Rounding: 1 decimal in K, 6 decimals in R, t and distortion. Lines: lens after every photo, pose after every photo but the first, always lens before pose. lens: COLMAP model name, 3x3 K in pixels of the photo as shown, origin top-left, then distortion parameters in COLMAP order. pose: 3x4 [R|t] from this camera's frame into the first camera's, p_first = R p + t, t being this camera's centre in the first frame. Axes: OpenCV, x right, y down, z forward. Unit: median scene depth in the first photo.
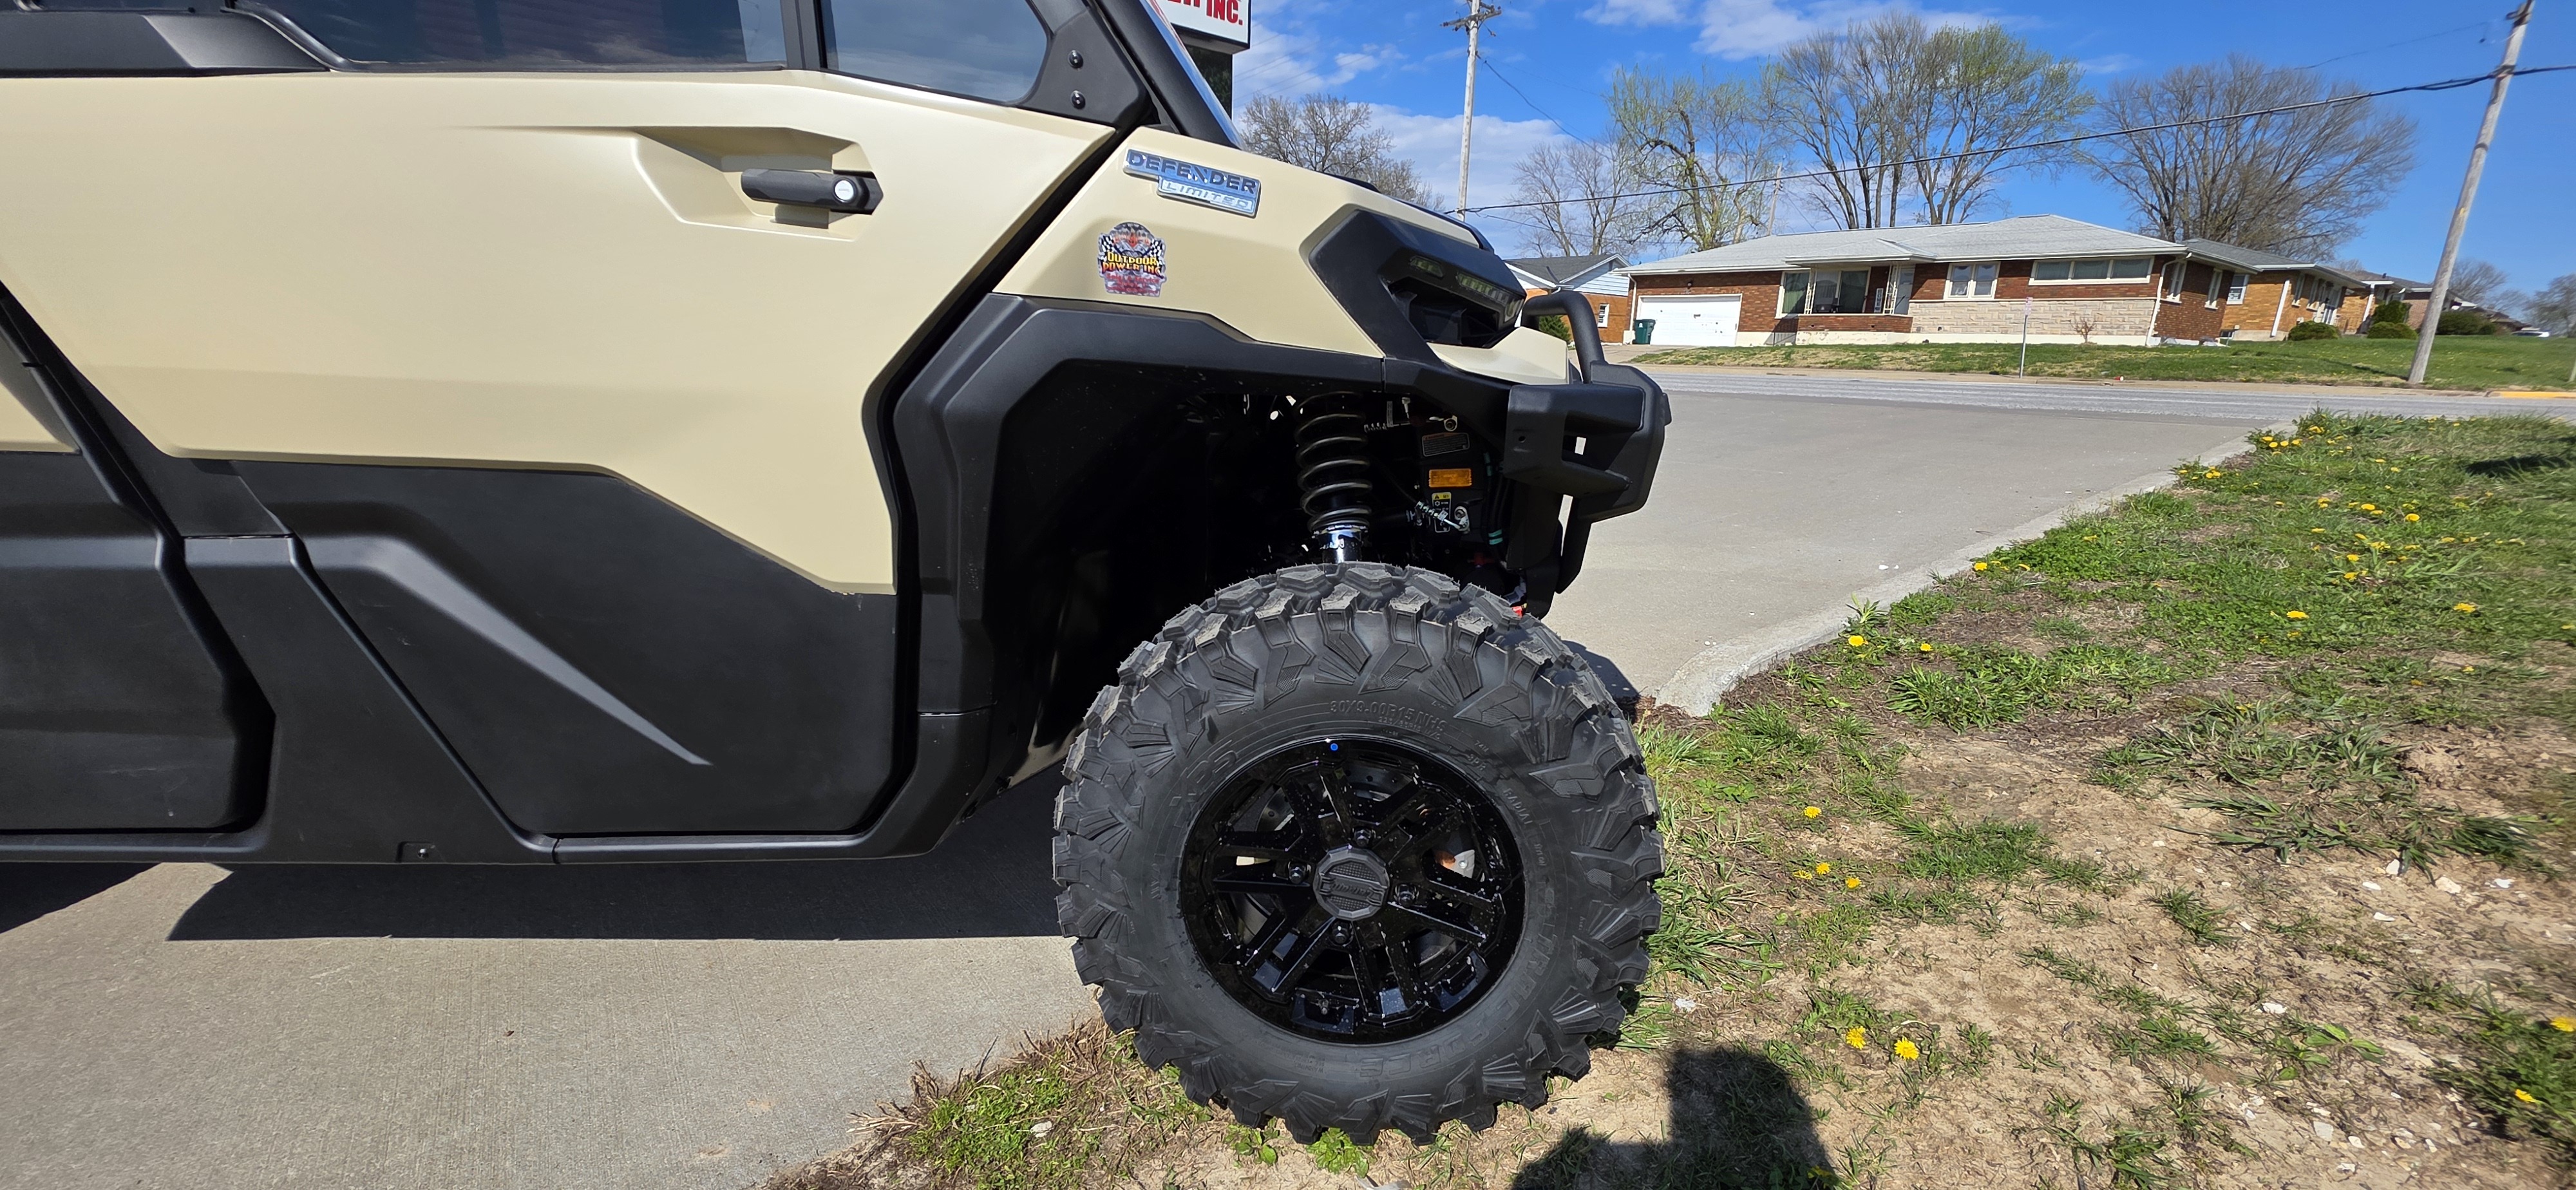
lens RADIAL K [[1029.4, 0, 1291.2], [0, 1029.4, 591.9], [0, 0, 1]] dist [0.005404, 0.000490]
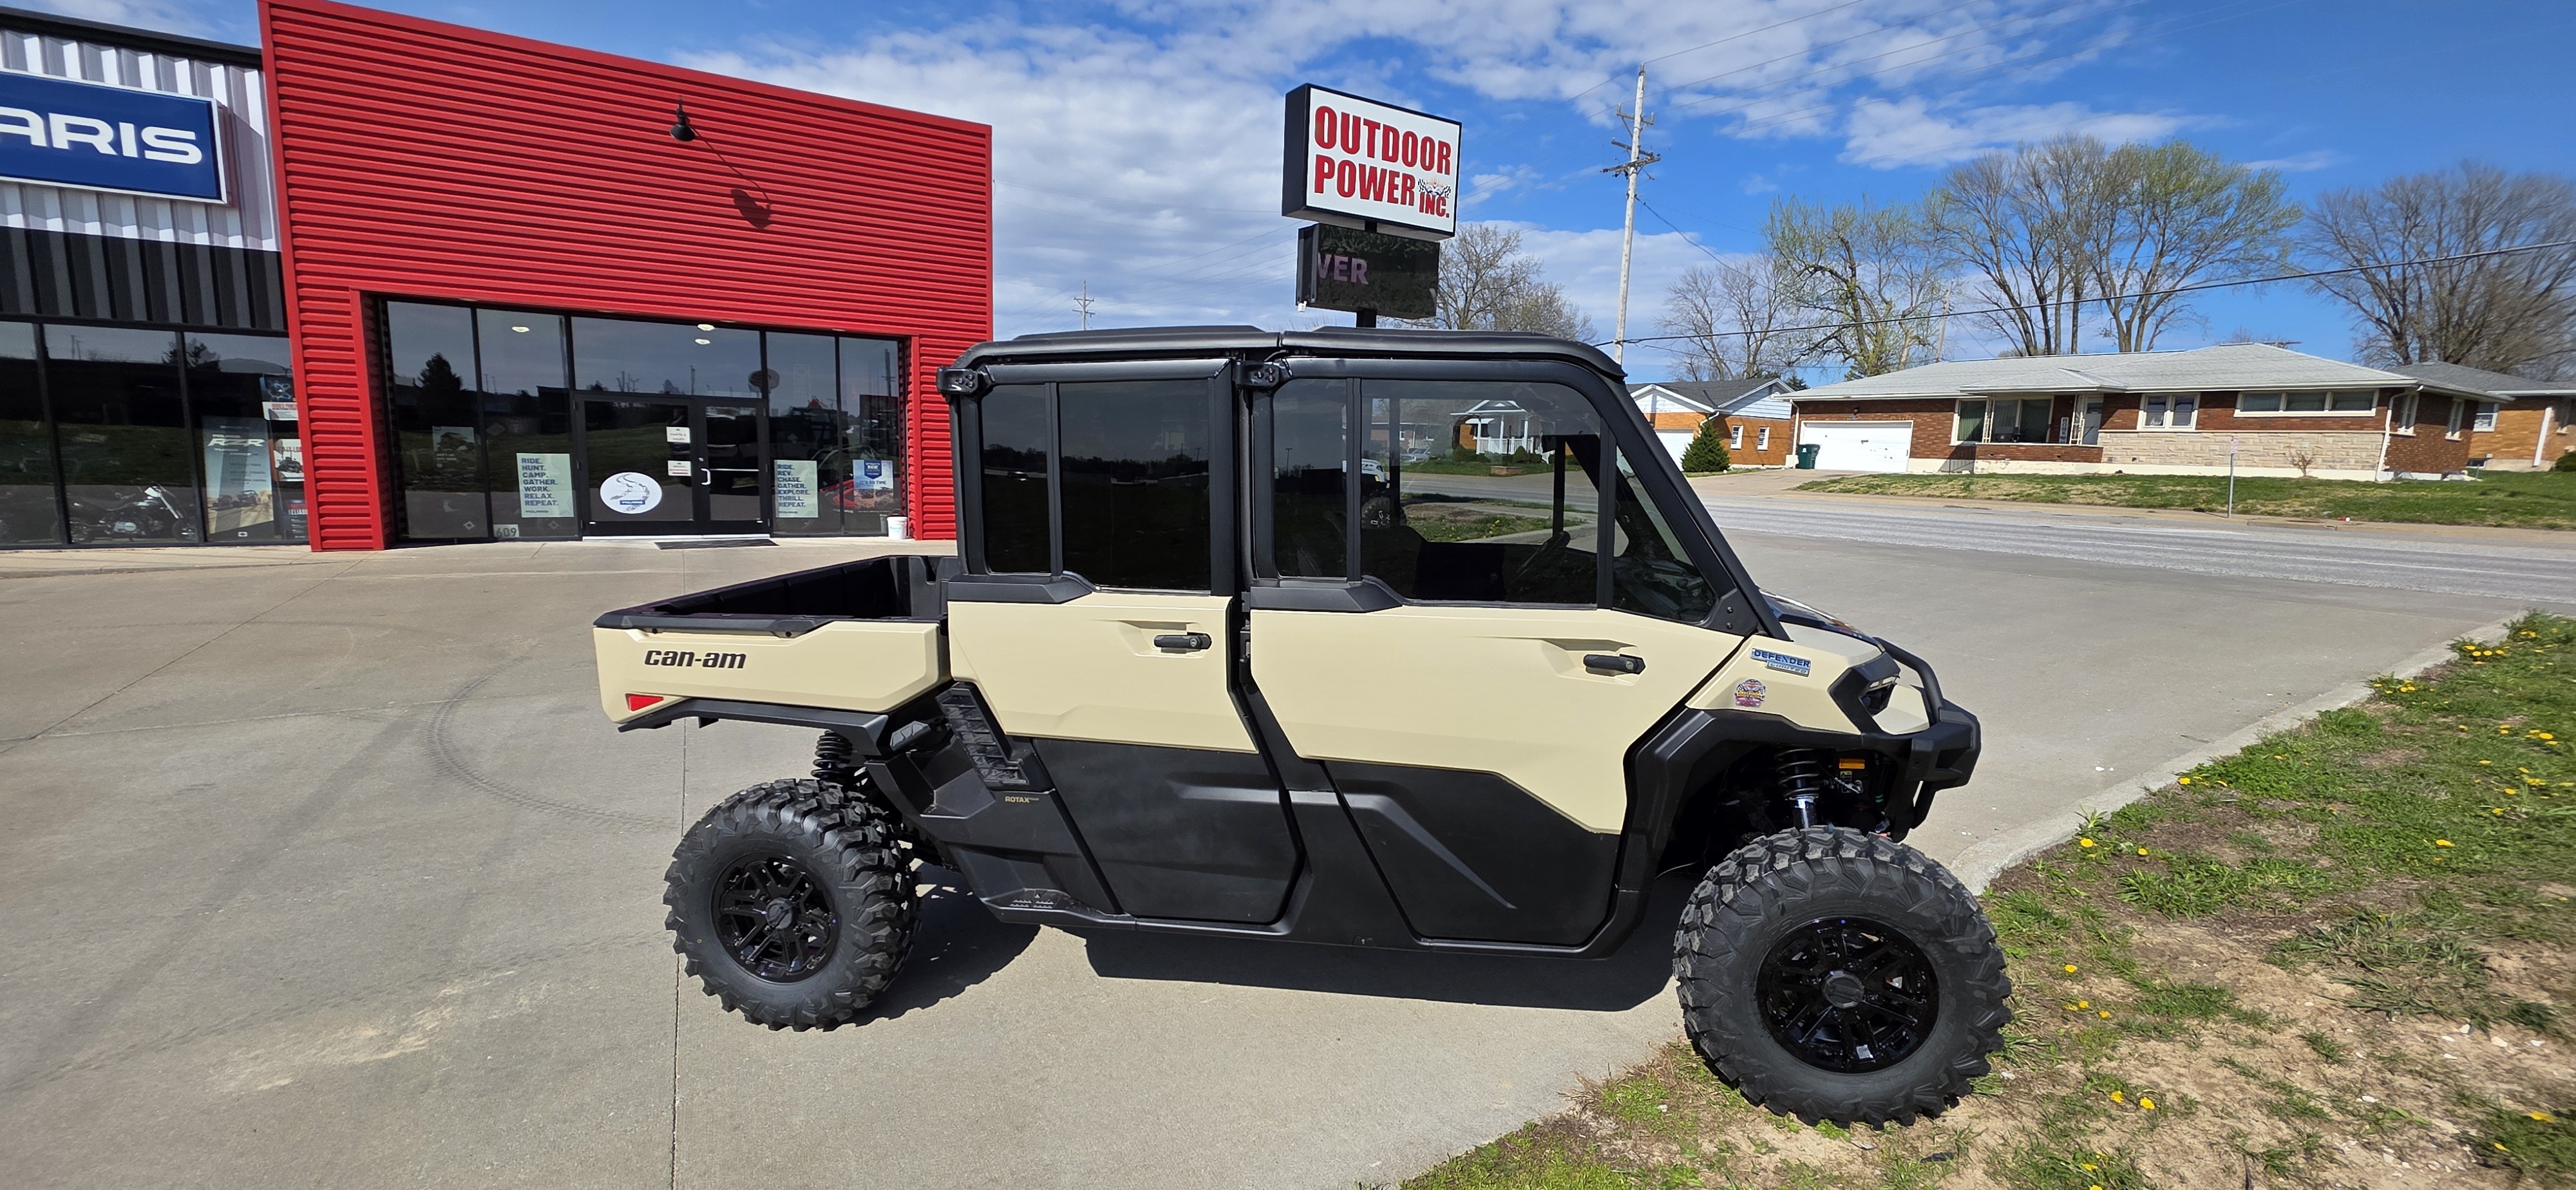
lens RADIAL K [[1029.4, 0, 1289.6], [0, 1029.4, 590.4], [0, 0, 1]] dist [0.005404, 0.000490]
pose [[0.991248, 0.021922, -0.130183, -0.421838], [-0.034960, 0.994500, -0.098728, -0.142151], [0.127303, 0.102415, 0.986562, -0.669368]]
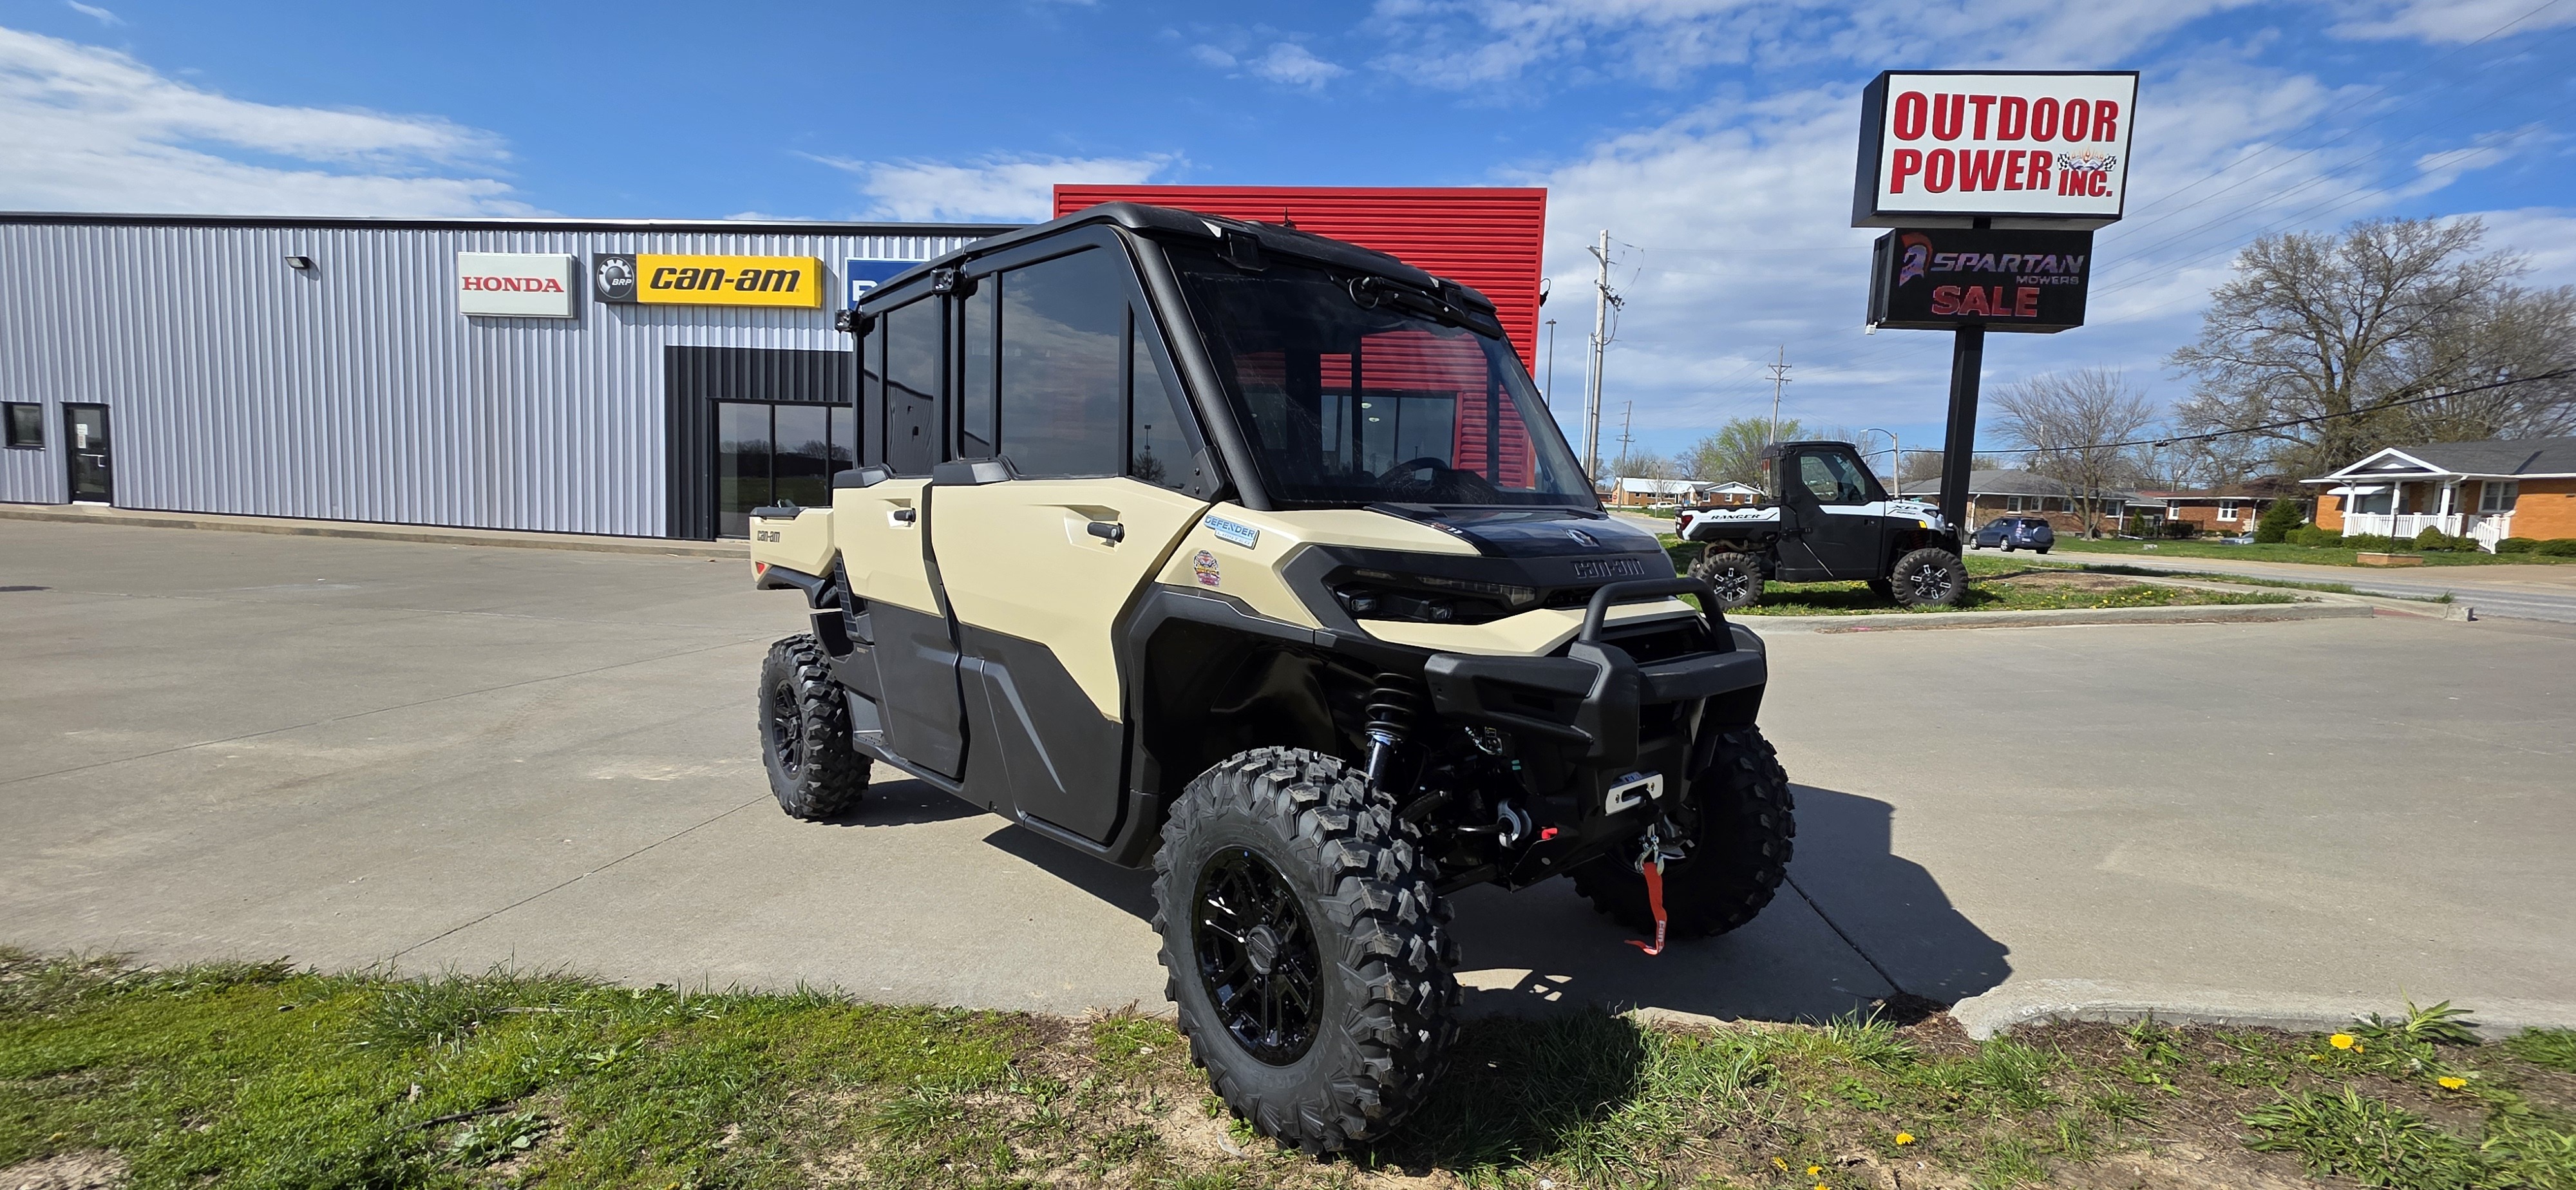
lens RADIAL K [[1029.4, 0, 1287.0], [0, 1029.4, 574.0], [0, 0, 1]] dist [0.005404, 0.000490]
pose [[0.707348, 0.052845, -0.704887, 0.594039], [-0.187439, 0.975526, -0.114960, -0.055803], [0.681561, 0.213440, 0.699941, -0.103902]]
